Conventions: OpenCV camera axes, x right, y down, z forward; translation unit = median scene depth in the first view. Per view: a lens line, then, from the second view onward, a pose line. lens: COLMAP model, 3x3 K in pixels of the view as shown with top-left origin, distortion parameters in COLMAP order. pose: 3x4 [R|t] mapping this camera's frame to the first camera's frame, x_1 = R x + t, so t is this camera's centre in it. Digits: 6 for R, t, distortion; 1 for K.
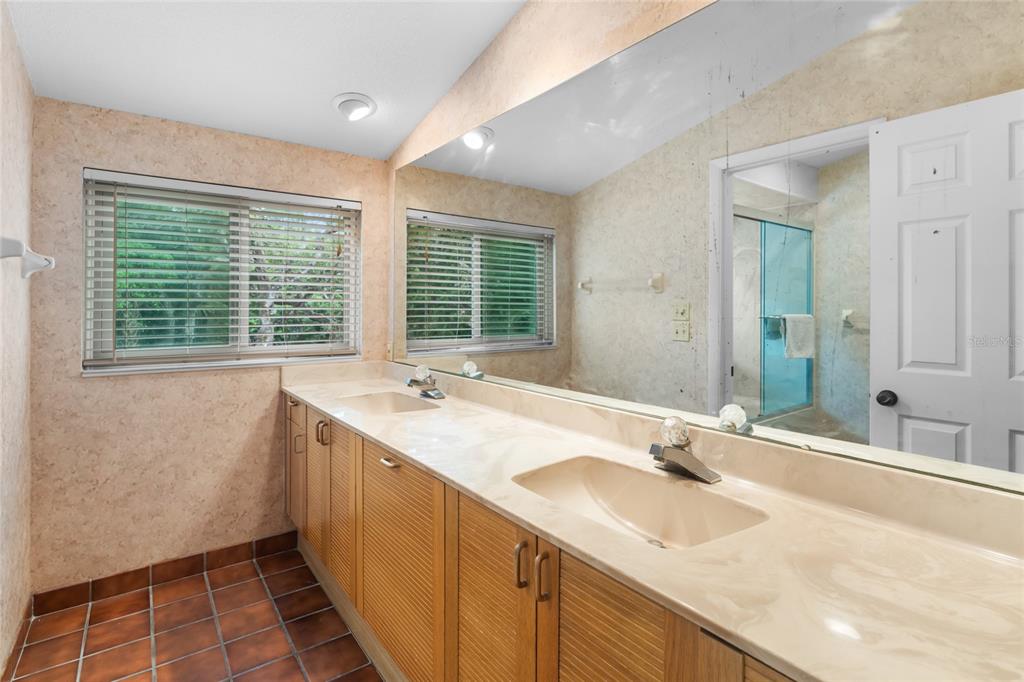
lens RADIAL K [[491.9, 0, 502.6], [0, 491.9, 307.5], [0, 0, 1]] dist [-0.001420, -0.000472]
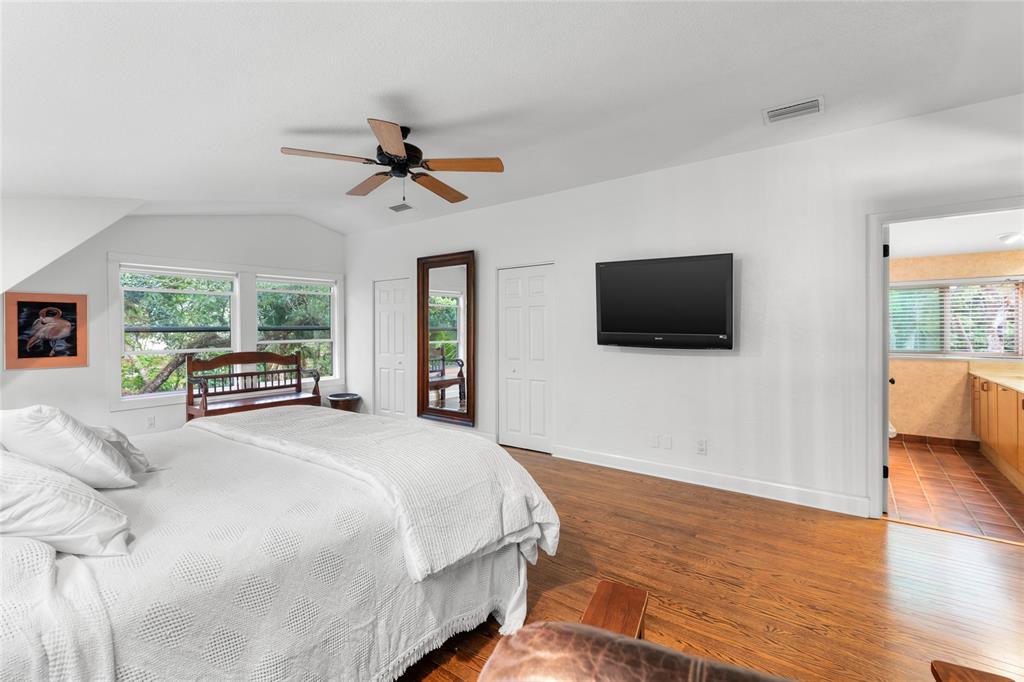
lens RADIAL K [[461.2, 0, 508.9], [0, 461.2, 330.1], [0, 0, 1]] dist [0.005396, -0.000382]
pose [[0.284430, -0.002193, -0.958694, 0.790041], [0.012066, 0.999926, 0.001293, -0.035626], [0.958621, -0.011935, 0.284435, -1.284816]]
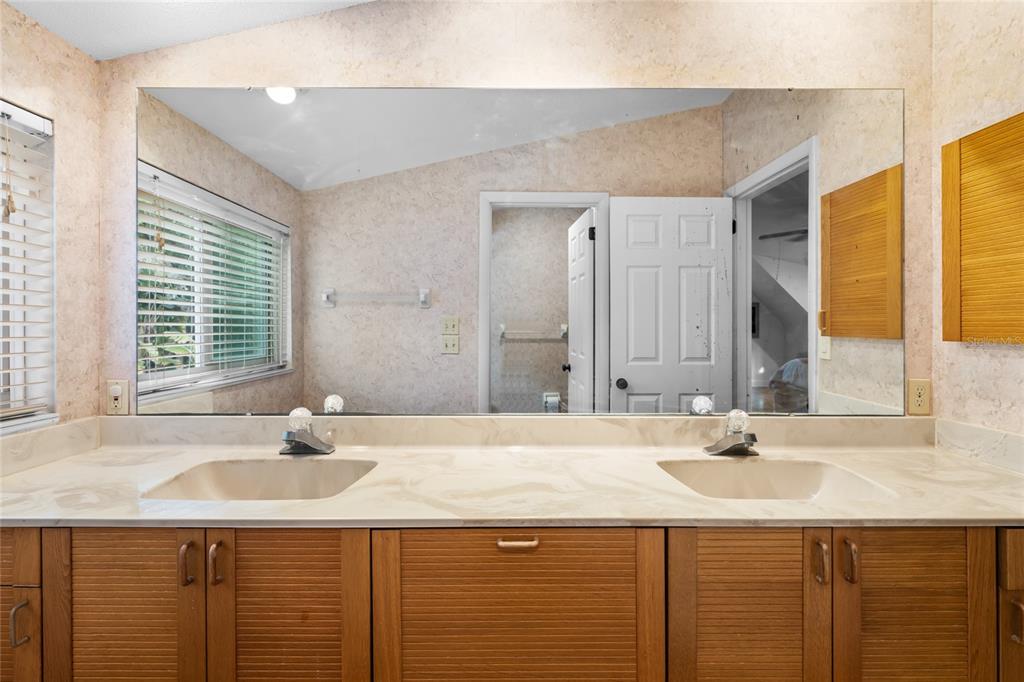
lens RADIAL K [[462.8, 0, 514.6], [0, 462.8, 324.7], [0, 0, 1]] dist [-0.001152, 0.000892]
pose [[0.600835, -0.002822, 0.799368, -0.379510], [-0.000065, 0.999994, 0.003579, 0.001360], [-0.799373, -0.002202, 0.600831, 0.304326]]
